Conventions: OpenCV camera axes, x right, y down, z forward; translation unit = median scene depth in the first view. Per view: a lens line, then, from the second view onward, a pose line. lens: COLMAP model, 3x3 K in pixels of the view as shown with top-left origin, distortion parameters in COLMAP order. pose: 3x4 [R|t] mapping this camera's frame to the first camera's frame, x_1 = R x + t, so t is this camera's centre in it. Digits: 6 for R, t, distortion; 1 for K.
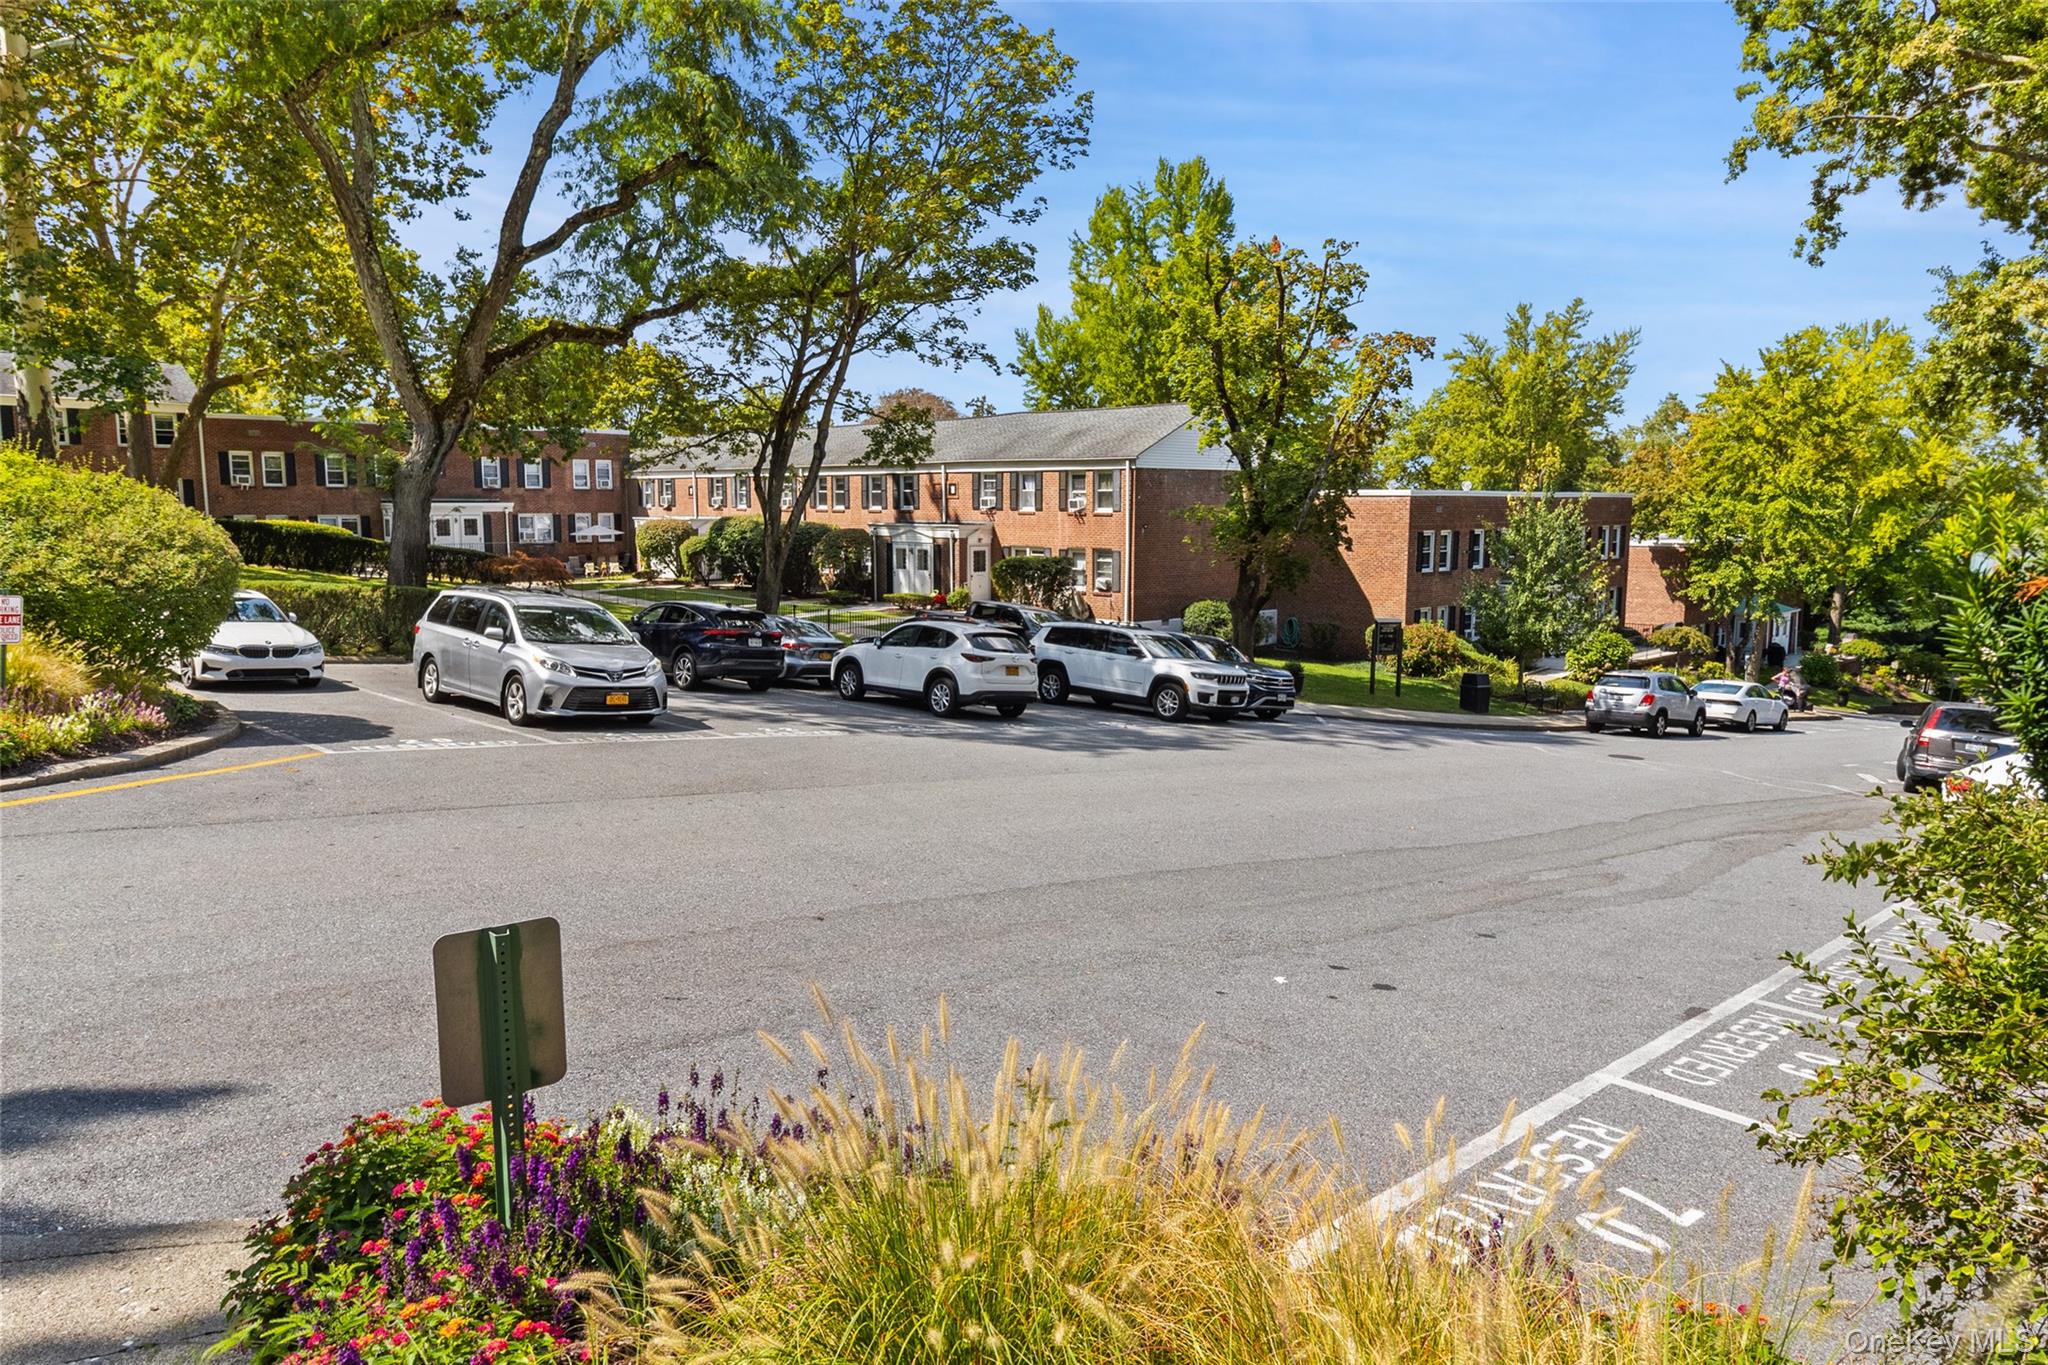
lens RADIAL K [[1296.5, 0, 1026.5], [0, 1296.5, 691.3], [0, 0, 1]] dist [-0.002960, -0.000603]
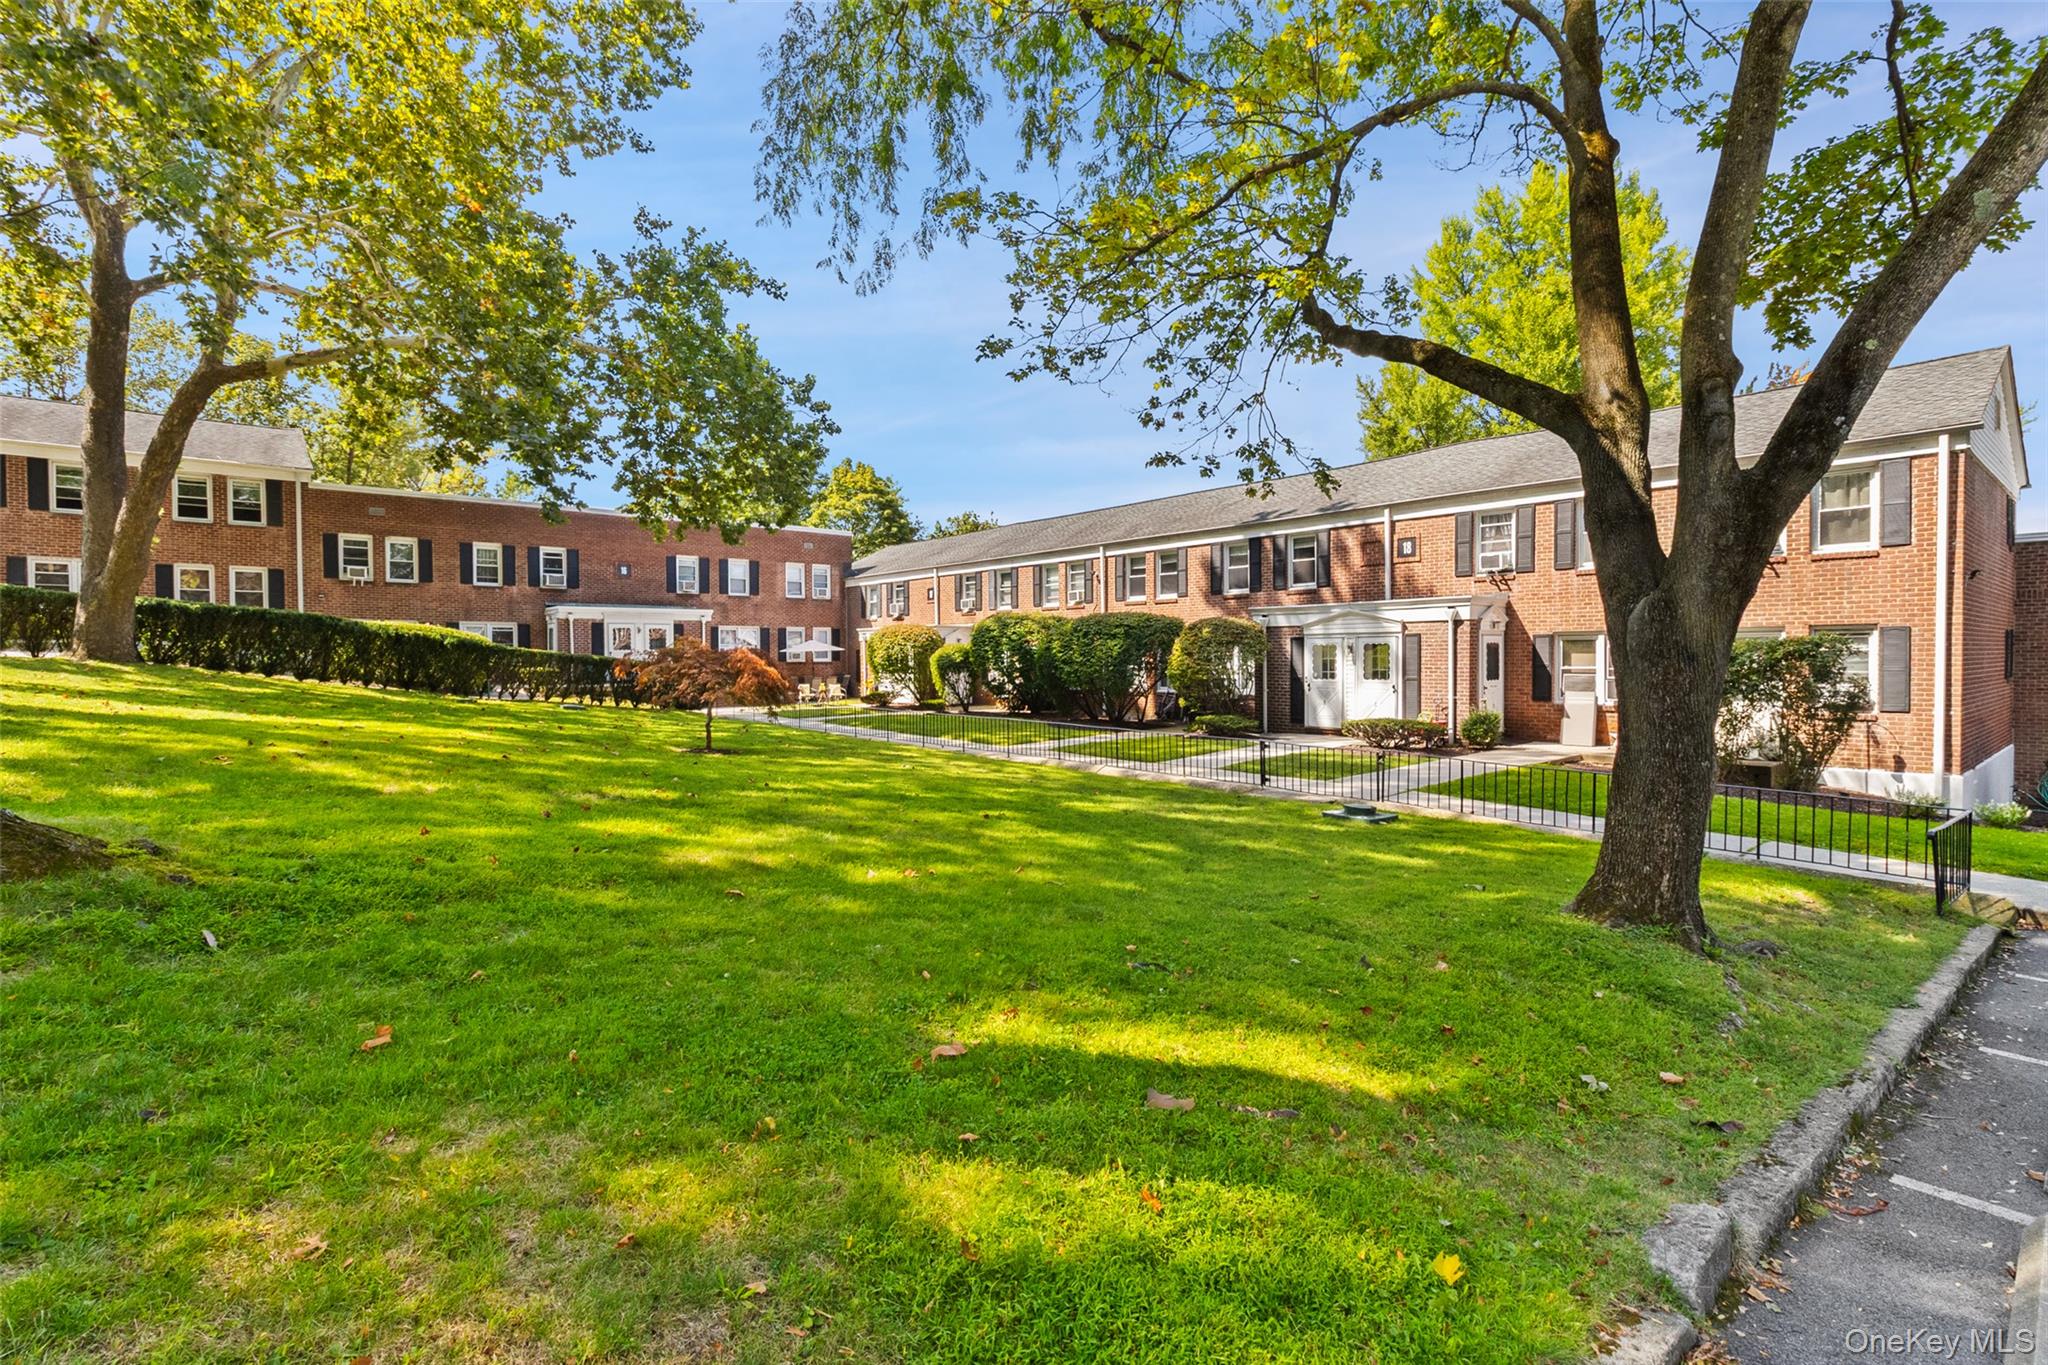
lens RADIAL K [[957.1, 0, 1024.7], [0, 957.1, 683.1], [0, 0, 1]] dist [0.004309, -0.001321]
pose [[0.996956, -0.007233, -0.077631, -0.160268], [-0.001965, 0.993040, -0.117758, -0.031781], [0.077943, 0.117553, 0.990003, 0.440488]]
